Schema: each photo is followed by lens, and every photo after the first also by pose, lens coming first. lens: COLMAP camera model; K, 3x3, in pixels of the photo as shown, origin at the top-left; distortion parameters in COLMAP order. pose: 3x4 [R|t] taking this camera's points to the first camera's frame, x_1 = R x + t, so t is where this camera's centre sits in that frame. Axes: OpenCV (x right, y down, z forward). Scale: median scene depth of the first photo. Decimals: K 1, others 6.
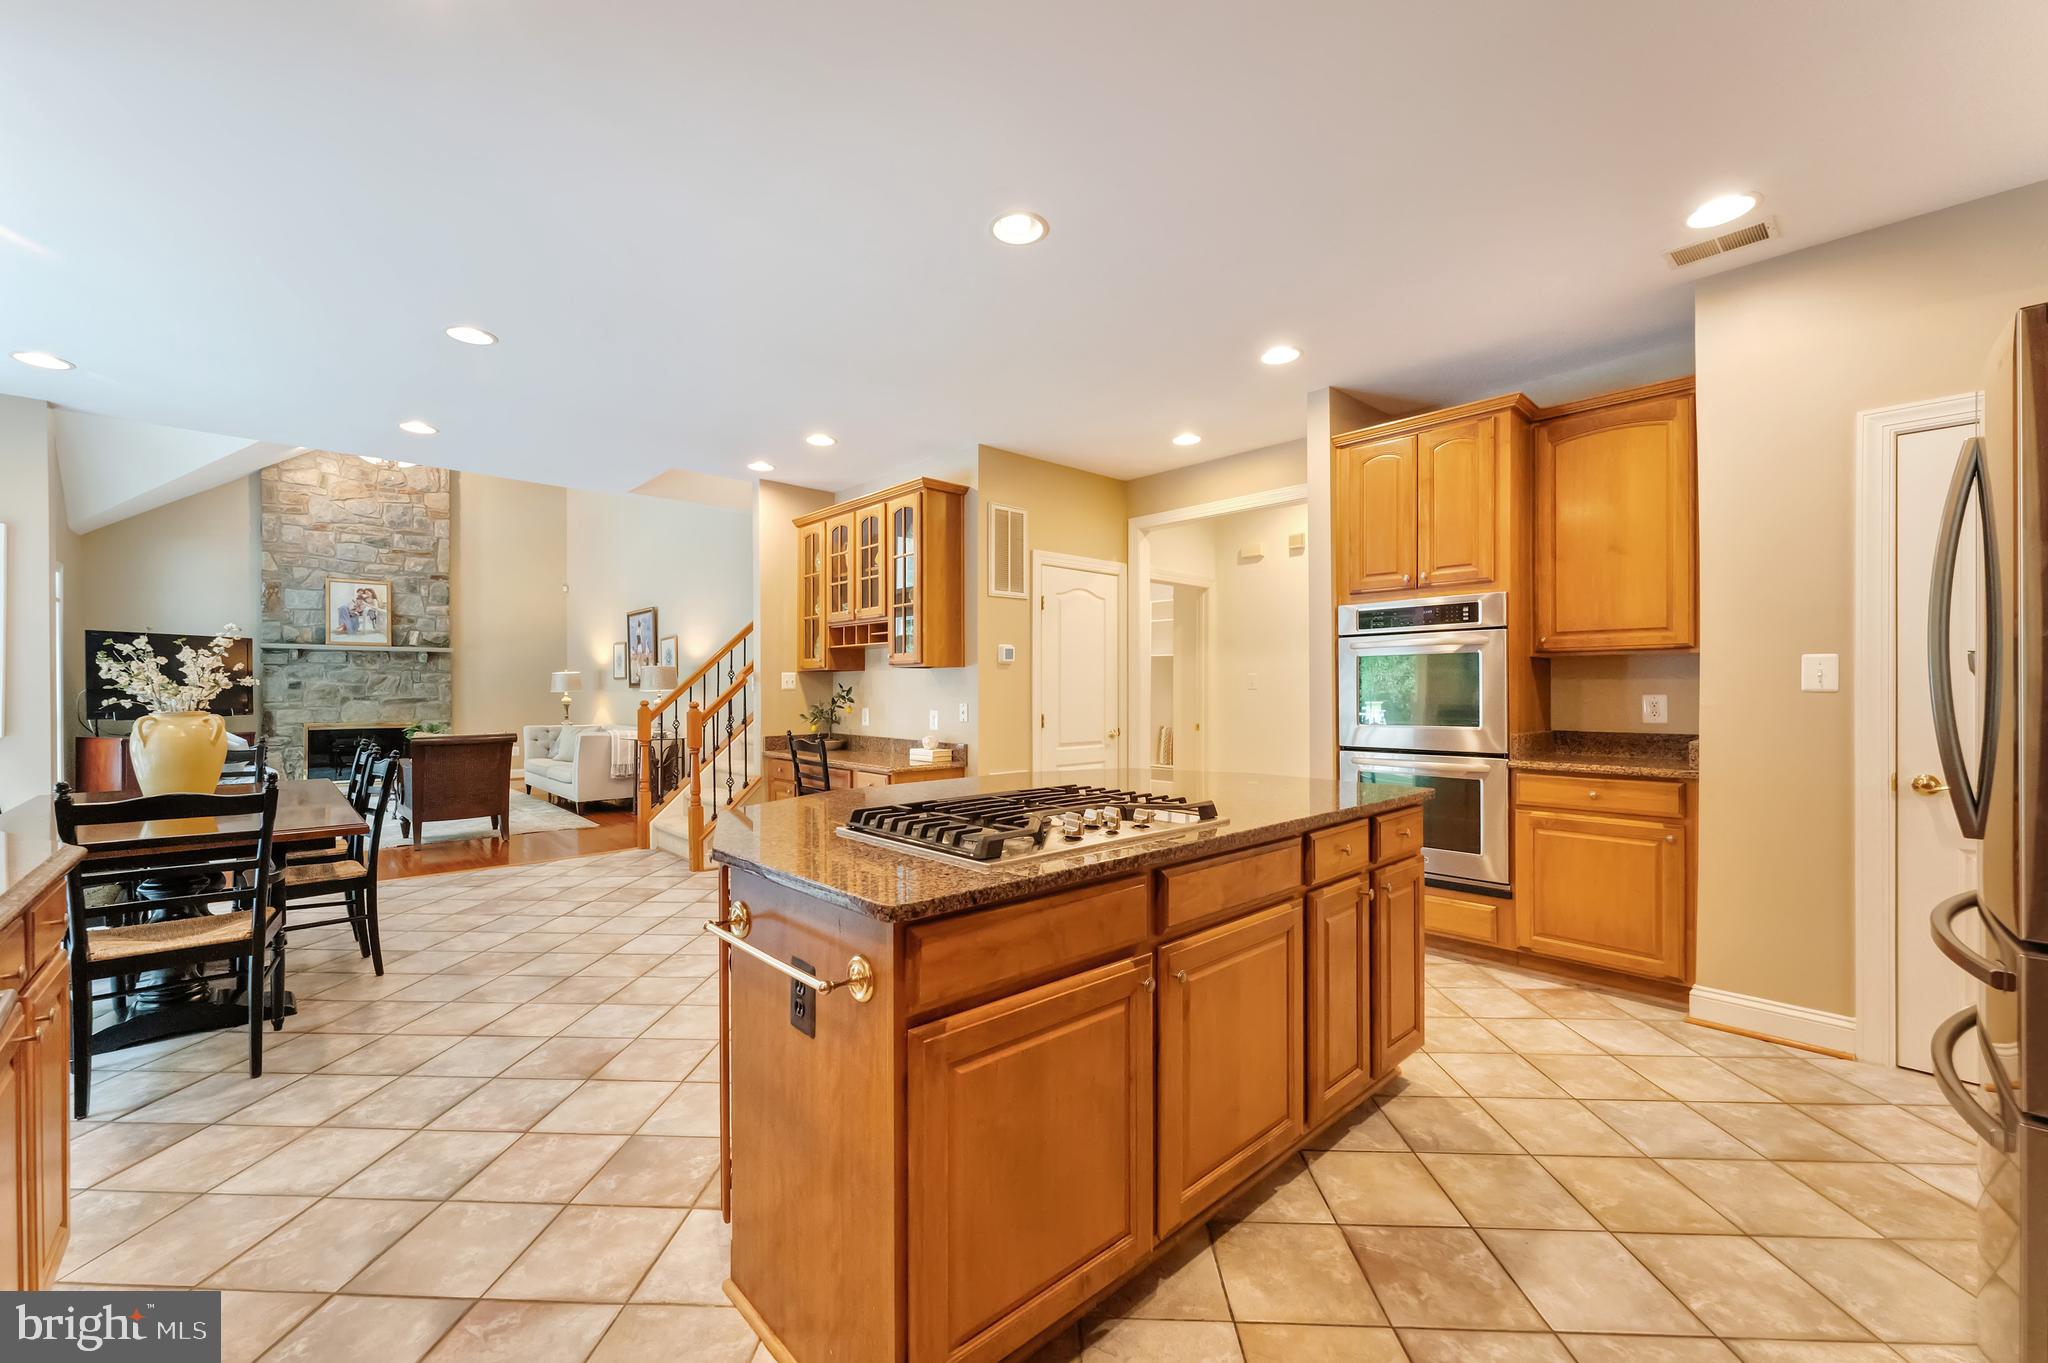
lens RADIAL K [[816.4, 0, 1014.1], [0, 816.4, 688.1], [0, 0, 1]] dist [0.002755, 0.000198]
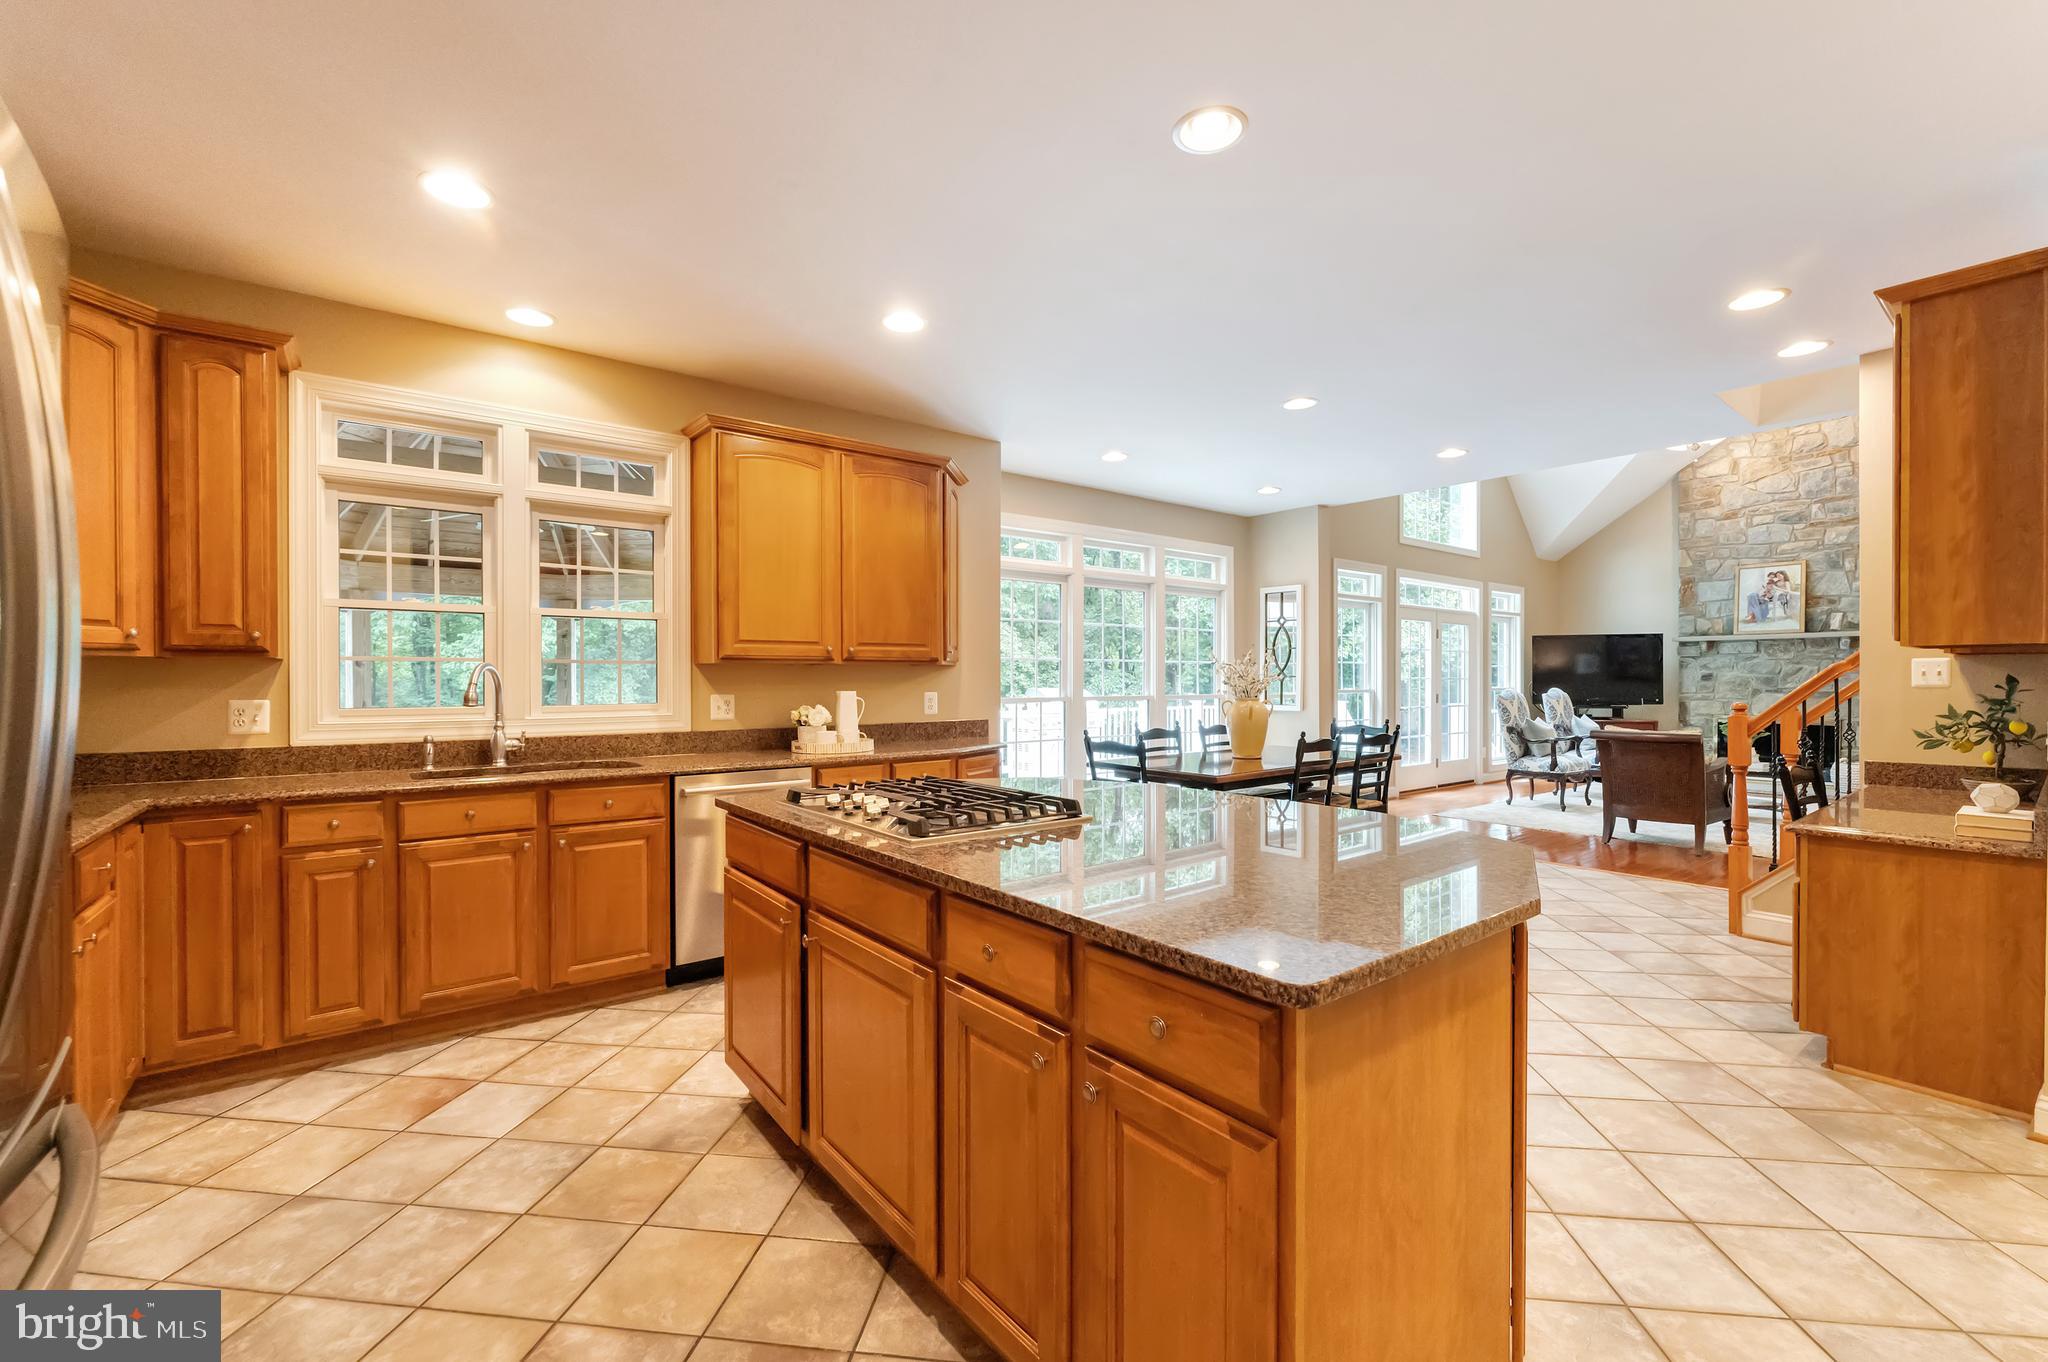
lens RADIAL K [[853.5, 0, 1025.6], [0, 853.5, 685.0], [0, 0, 1]] dist [-0.002494, 0.000008]
pose [[-0.073738, 0.008785, -0.997239, 0.265197], [0.001382, 0.999961, 0.008707, -0.004174], [0.997277, -0.000736, -0.073747, 0.266905]]
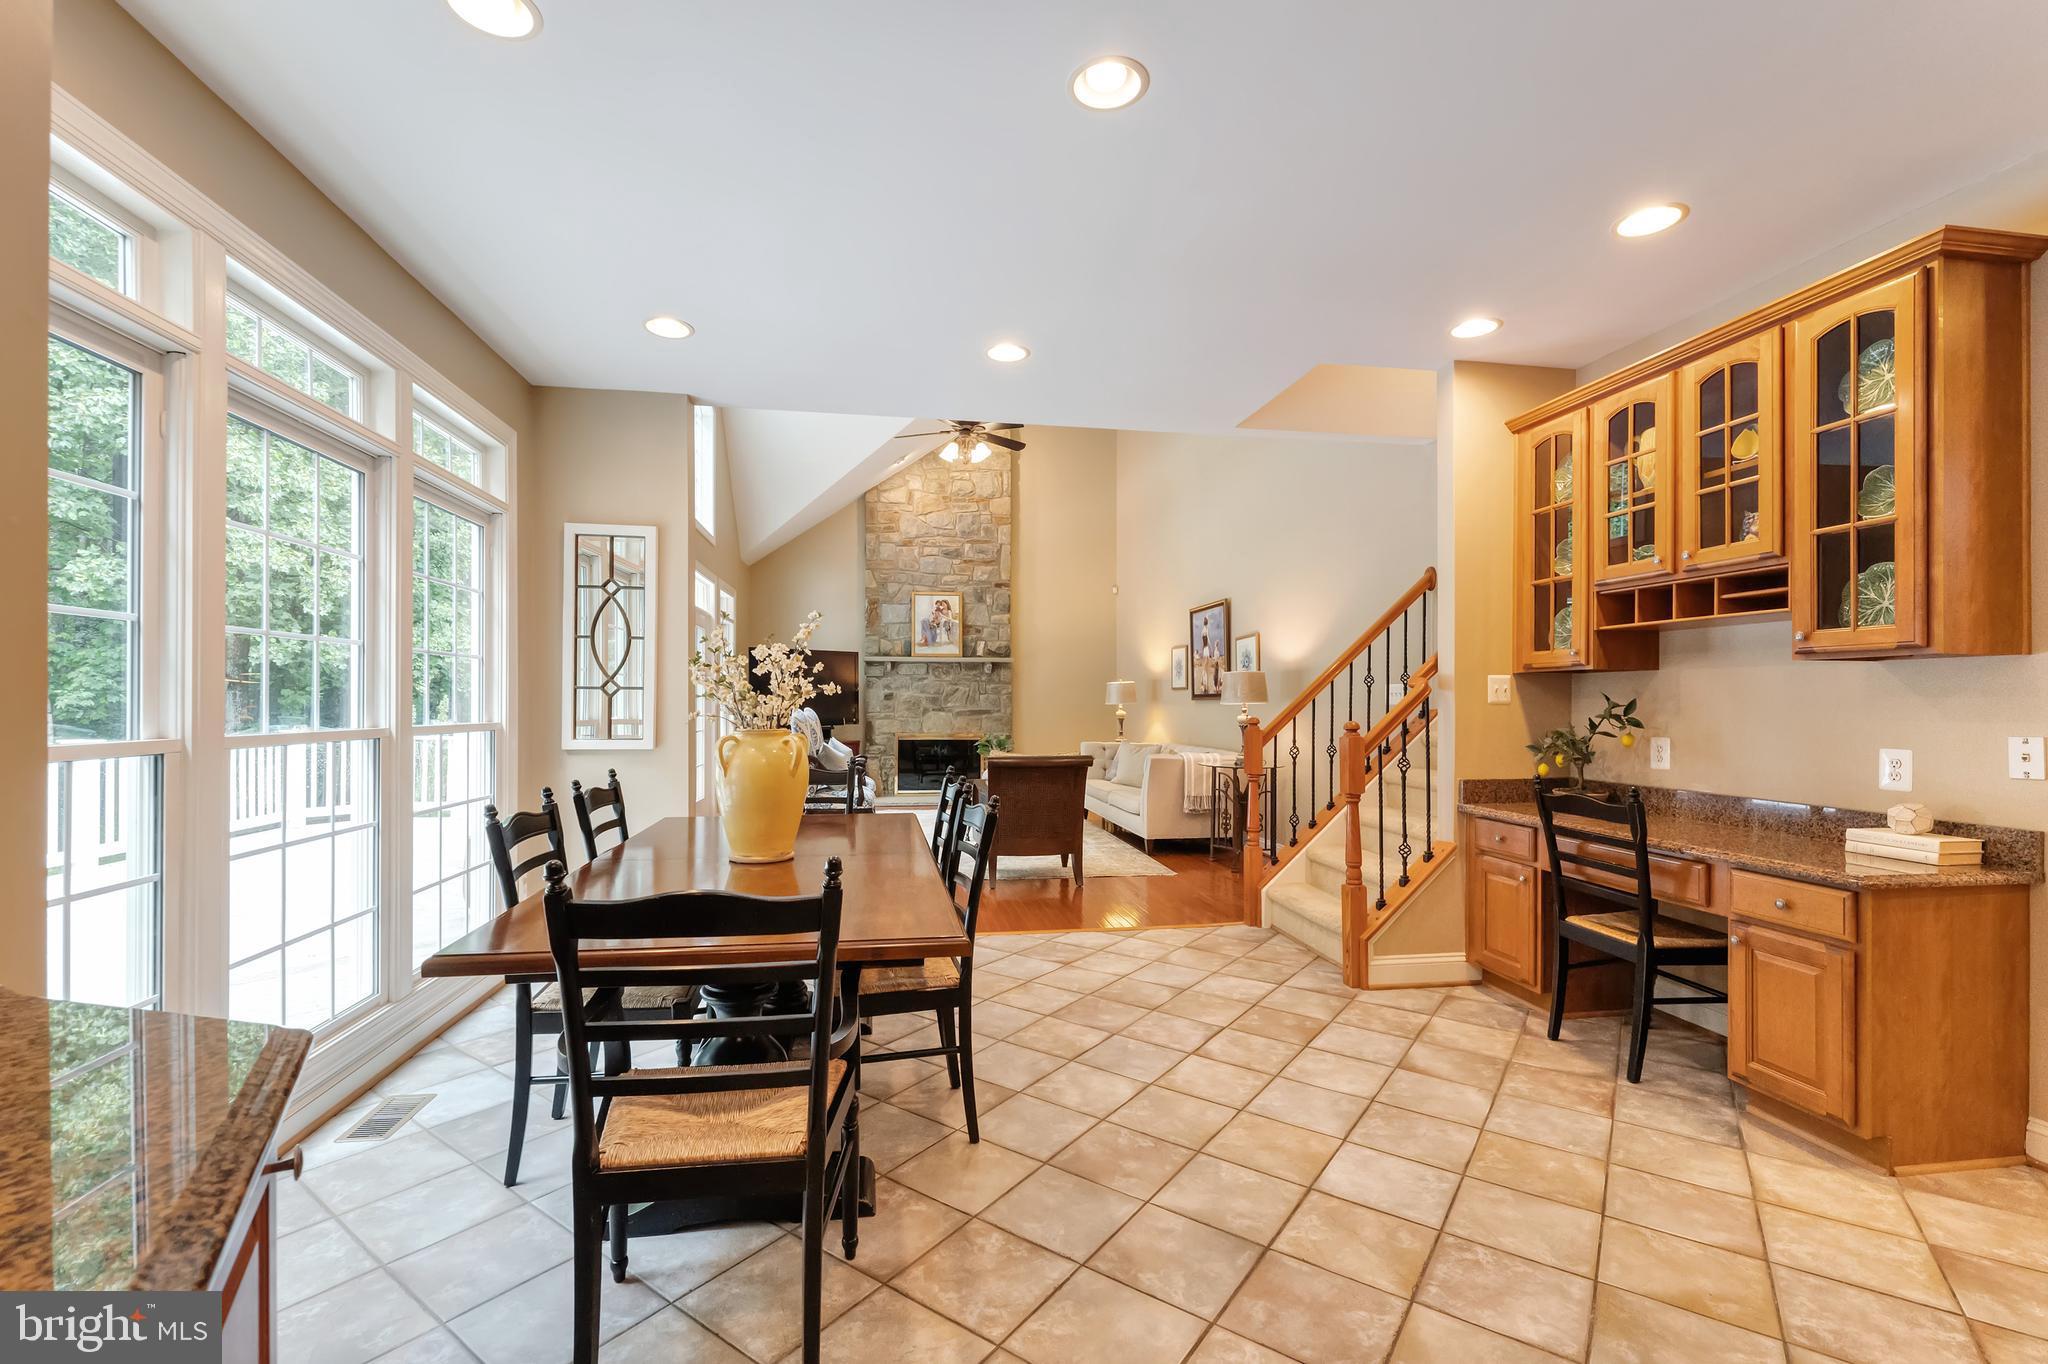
lens RADIAL K [[874.4, 0, 1017.0], [0, 874.4, 699.4], [0, 0, 1]] dist [0.004559, 0.000318]
pose [[0.836876, 0.002882, -0.547384, -0.149882], [-0.003798, 0.999993, -0.000543, 0.000461], [0.547379, 0.002534, 0.836881, 0.177981]]
